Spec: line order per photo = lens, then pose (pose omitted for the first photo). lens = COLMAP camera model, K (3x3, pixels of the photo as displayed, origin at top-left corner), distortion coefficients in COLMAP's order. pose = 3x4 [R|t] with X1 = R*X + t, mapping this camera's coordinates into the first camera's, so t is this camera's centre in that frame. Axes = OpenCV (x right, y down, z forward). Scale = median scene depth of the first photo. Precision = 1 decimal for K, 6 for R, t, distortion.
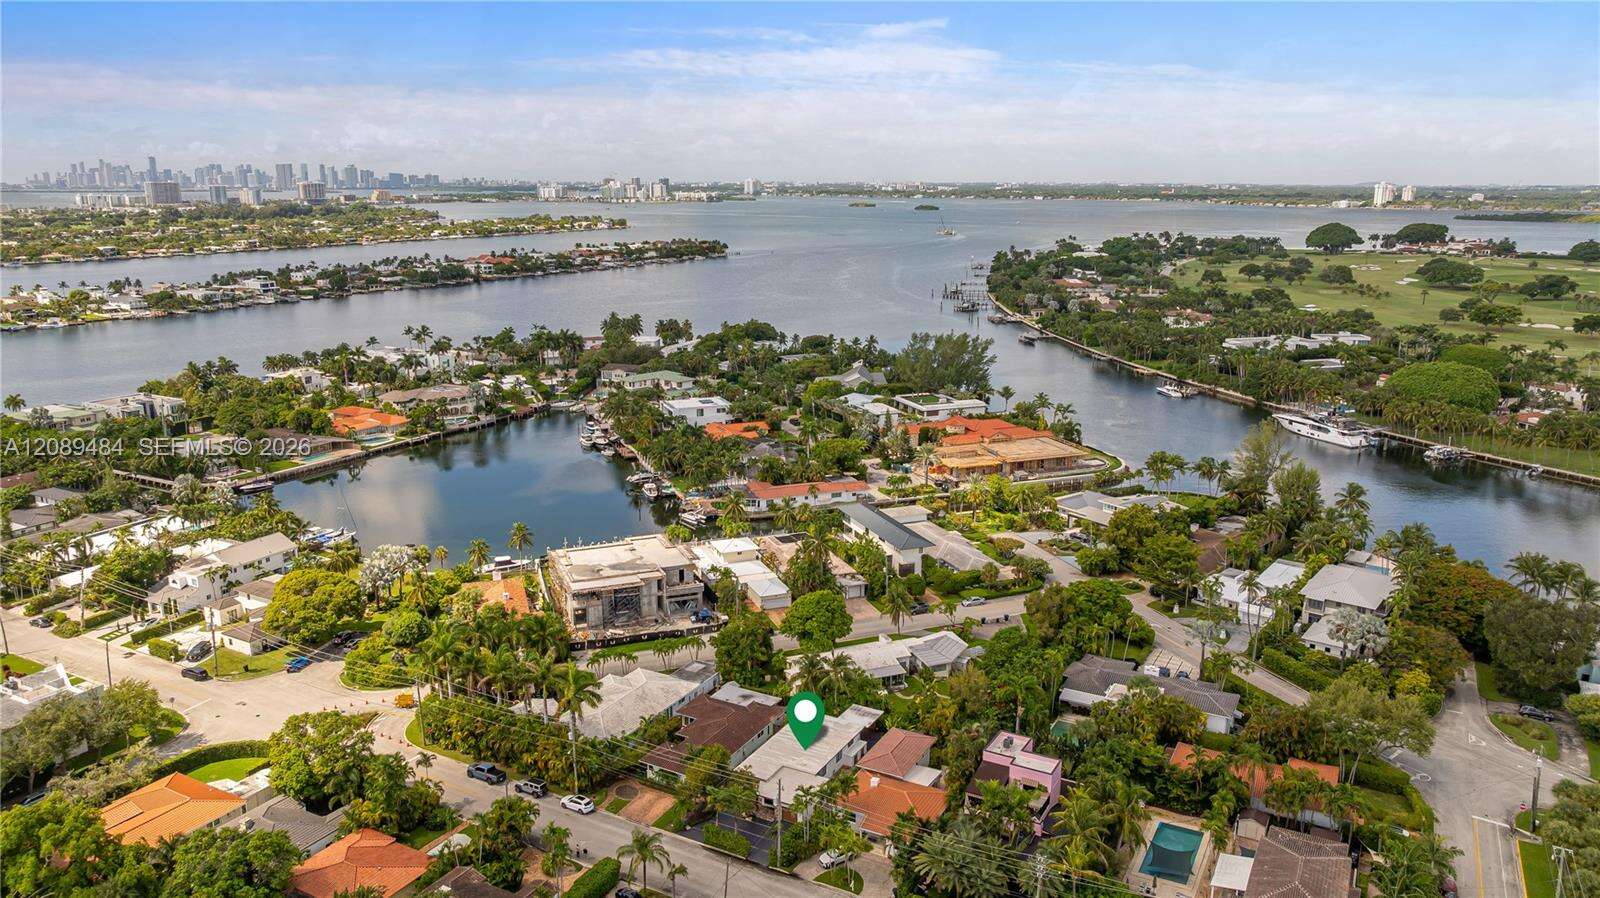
lens RADIAL K [[1127.4, 0, 803.0], [0, 1127.4, 438.9], [0, 0, 1]] dist [-0.014677, 0.005489]
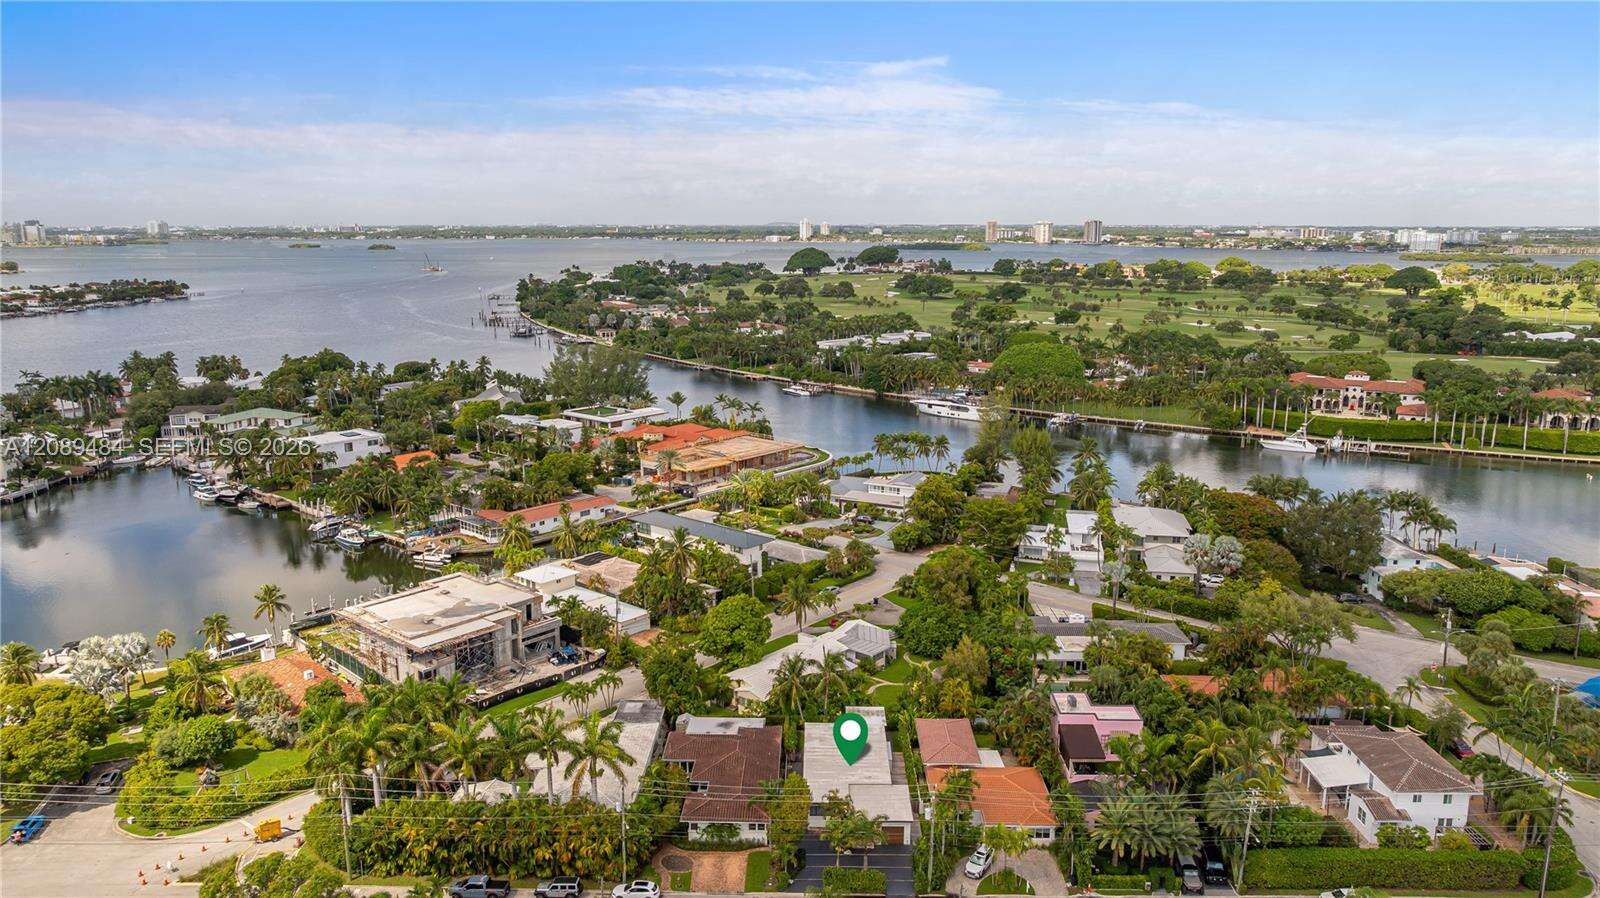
lens RADIAL K [[1127.4, 0, 800.6], [0, 1127.4, 446.1], [0, 0, 1]] dist [-0.014677, 0.005489]
pose [[0.886444, -0.093558, 0.453282, -0.157225], [0.107281, 0.994218, -0.004592, 0.014275], [-0.450231, 0.052699, 0.891355, 0.094875]]
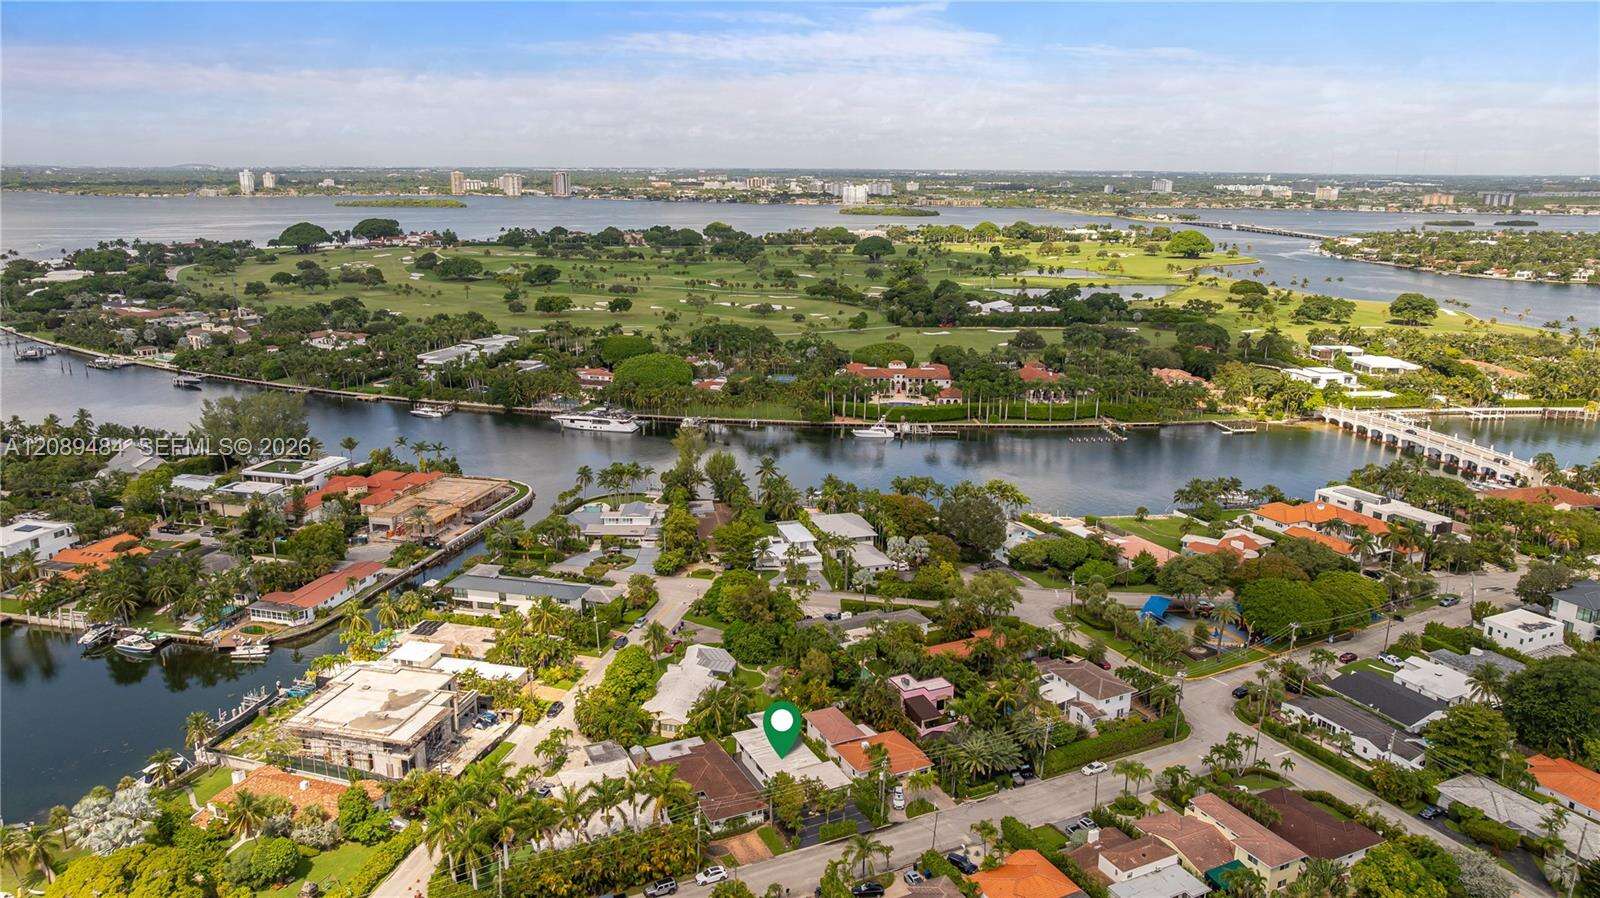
lens RADIAL K [[1127.4, 0, 801.6], [0, 1127.4, 452.9], [0, 0, 1]] dist [-0.014677, 0.005489]
pose [[0.580685, -0.201684, 0.788751, -0.352559], [0.179492, 0.976705, 0.117600, -0.074258], [-0.794095, 0.073286, 0.603359, 0.085929]]
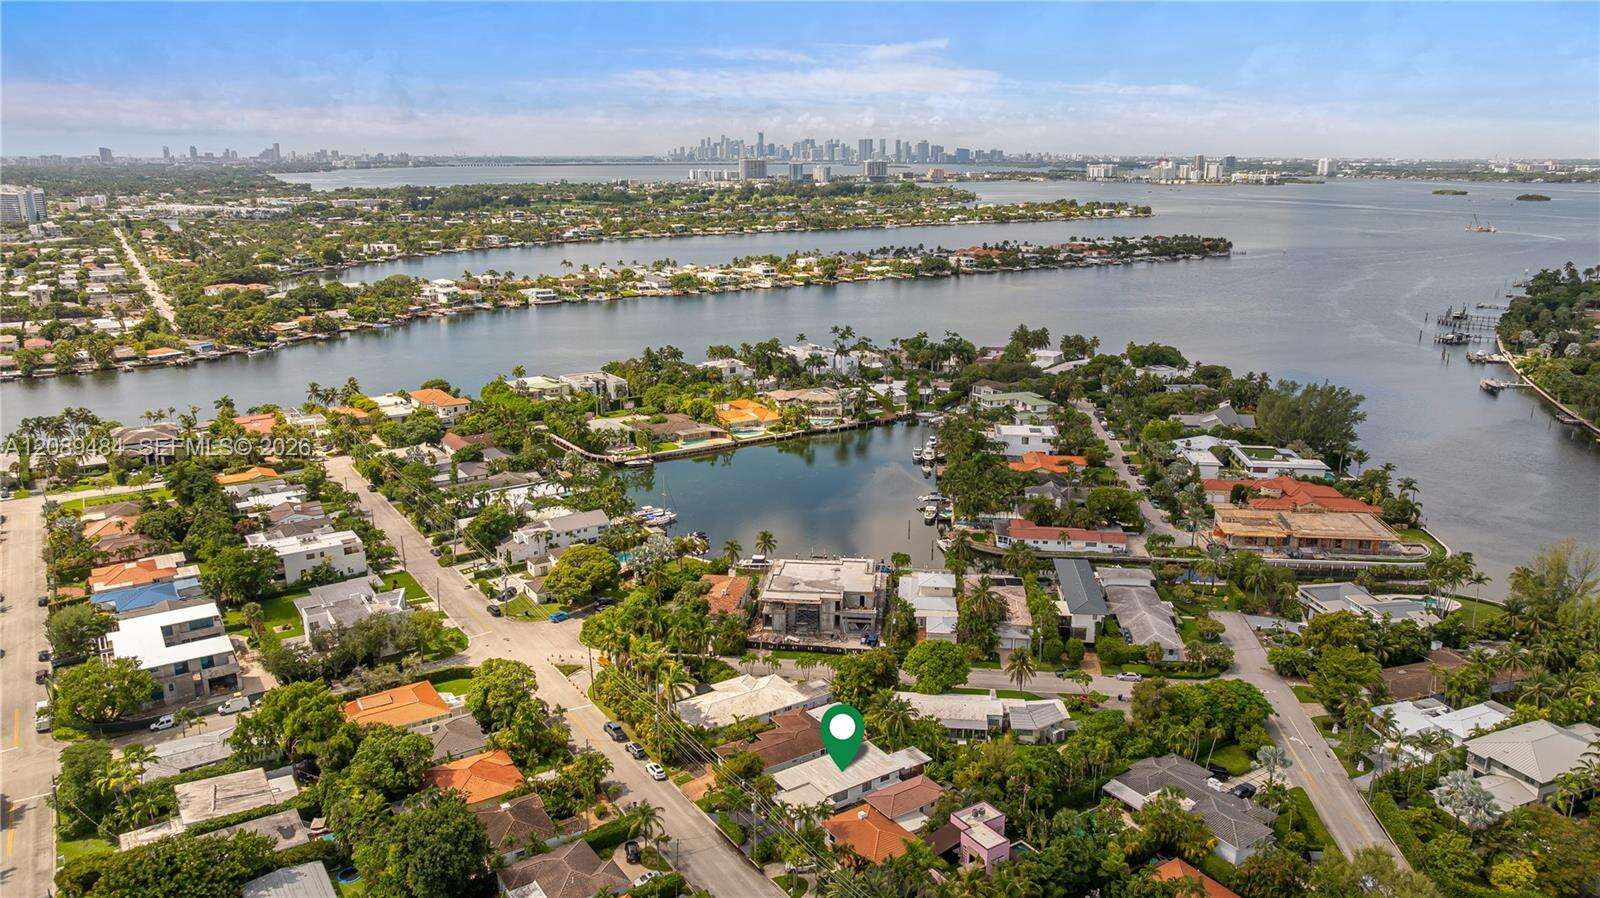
lens RADIAL K [[1127.4, 0, 807.2], [0, 1127.4, 454.9], [0, 0, 1]] dist [-0.014677, 0.005489]
pose [[0.886818, 0.122904, -0.445476, 0.179451], [-0.106522, 0.992392, 0.061738, -0.048506], [0.449674, -0.007298, 0.893163, -0.023835]]
